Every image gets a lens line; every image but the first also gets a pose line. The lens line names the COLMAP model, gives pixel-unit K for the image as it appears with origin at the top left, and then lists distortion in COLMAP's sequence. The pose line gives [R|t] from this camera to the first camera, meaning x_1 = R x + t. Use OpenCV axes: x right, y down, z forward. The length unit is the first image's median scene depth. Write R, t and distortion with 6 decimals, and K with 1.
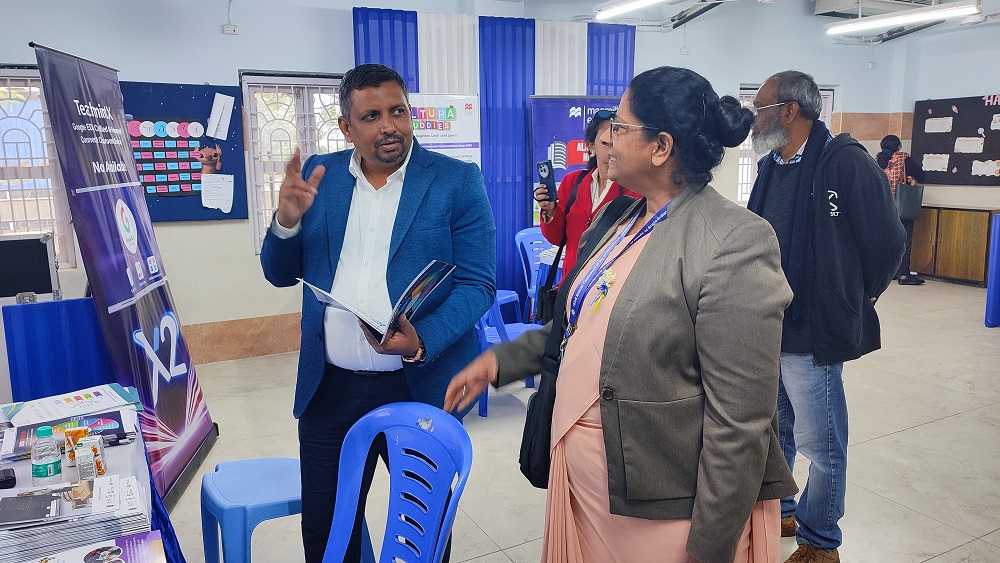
lens RADIAL K [[709.0, 0, 500.0], [0, 709.0, 281.5], [0, 0, 1]] dist [0.011010, 0.002380]
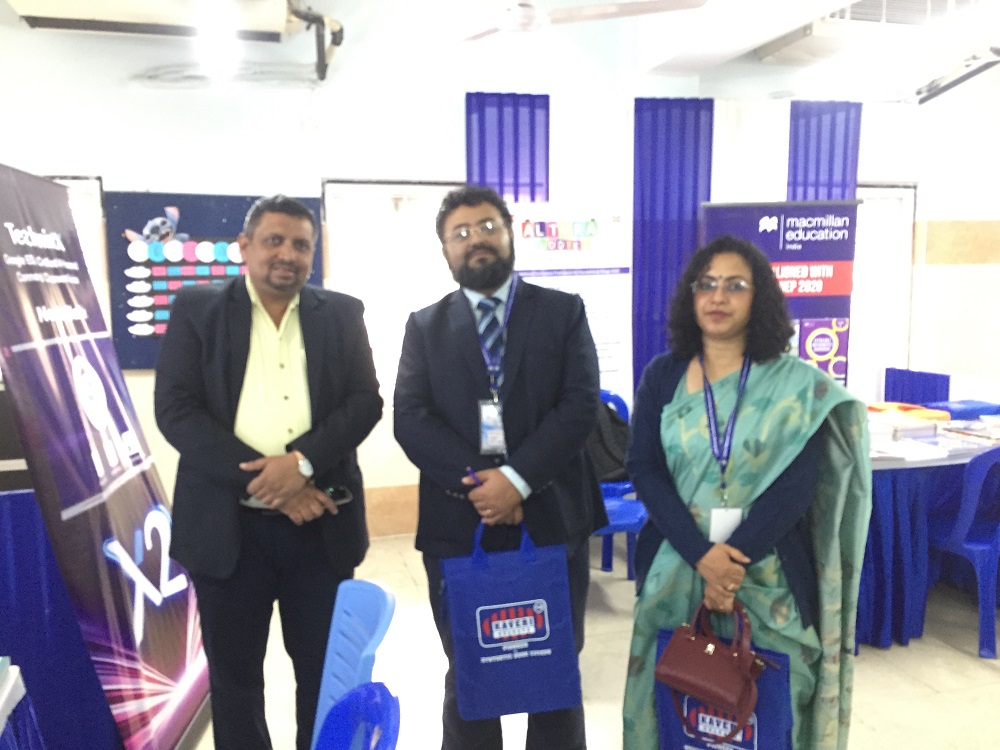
lens RADIAL K [[832.4, 0, 500.0], [0, 832.4, 375.0], [0, 0, 1]] dist [0.074851, -0.102147]
pose [[0.976578, 0.029851, -0.213081, 0.056822], [-0.040888, 0.998030, -0.047577, -0.075399], [0.211241, 0.055175, 0.975875, 0.263399]]
